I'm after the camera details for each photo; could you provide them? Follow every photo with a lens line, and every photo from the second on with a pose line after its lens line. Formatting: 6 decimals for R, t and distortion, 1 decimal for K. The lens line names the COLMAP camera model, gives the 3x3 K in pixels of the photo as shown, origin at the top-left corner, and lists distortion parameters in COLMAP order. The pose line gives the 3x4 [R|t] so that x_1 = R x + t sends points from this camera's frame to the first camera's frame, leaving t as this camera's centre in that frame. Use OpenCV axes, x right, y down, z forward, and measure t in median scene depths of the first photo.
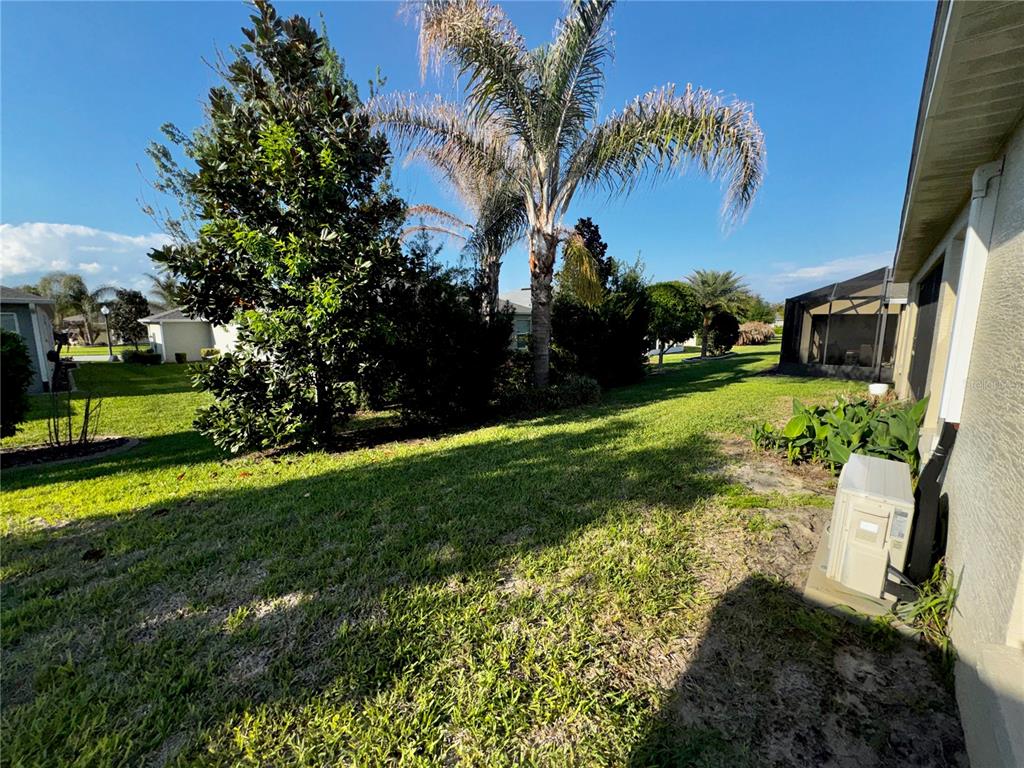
lens RADIAL K [[410.4, 0, 511.4], [0, 410.4, 383.2], [0, 0, 1]] dist [0.001151, 0.000370]
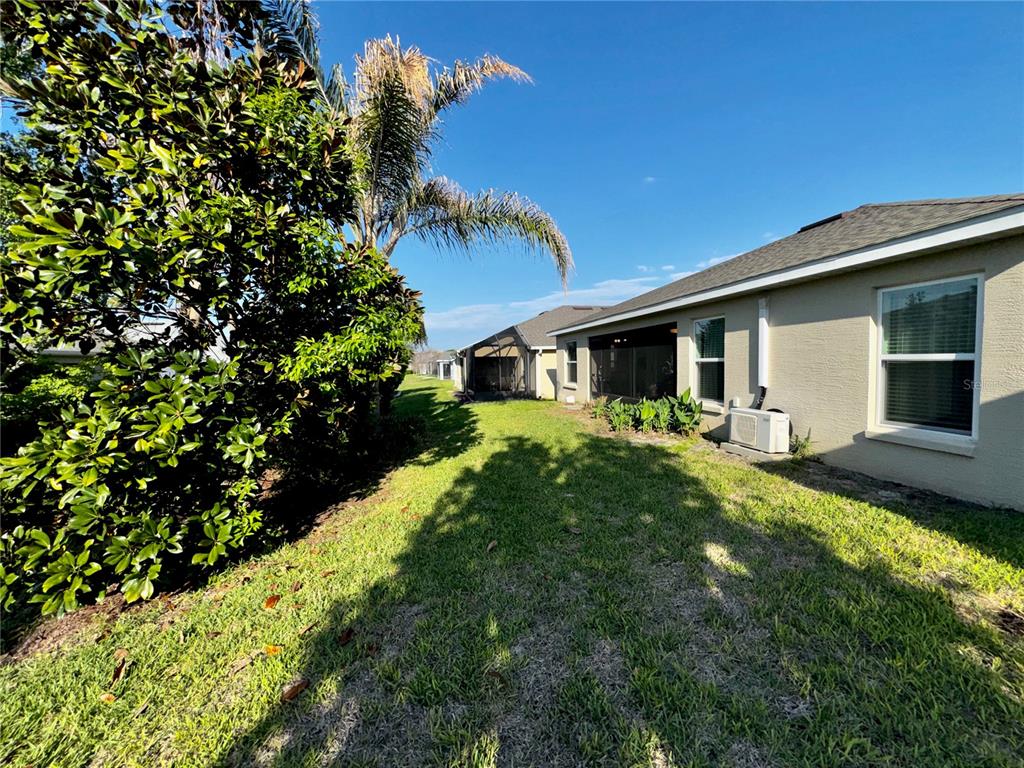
lens RADIAL K [[410.4, 0, 511.8], [0, 410.4, 381.6], [0, 0, 1]] dist [0.001151, 0.000370]
pose [[0.601718, -0.047976, 0.797266, -0.867587], [0.139060, 0.989242, -0.045424, -0.021095], [-0.786510, 0.138200, 0.601916, 0.283024]]
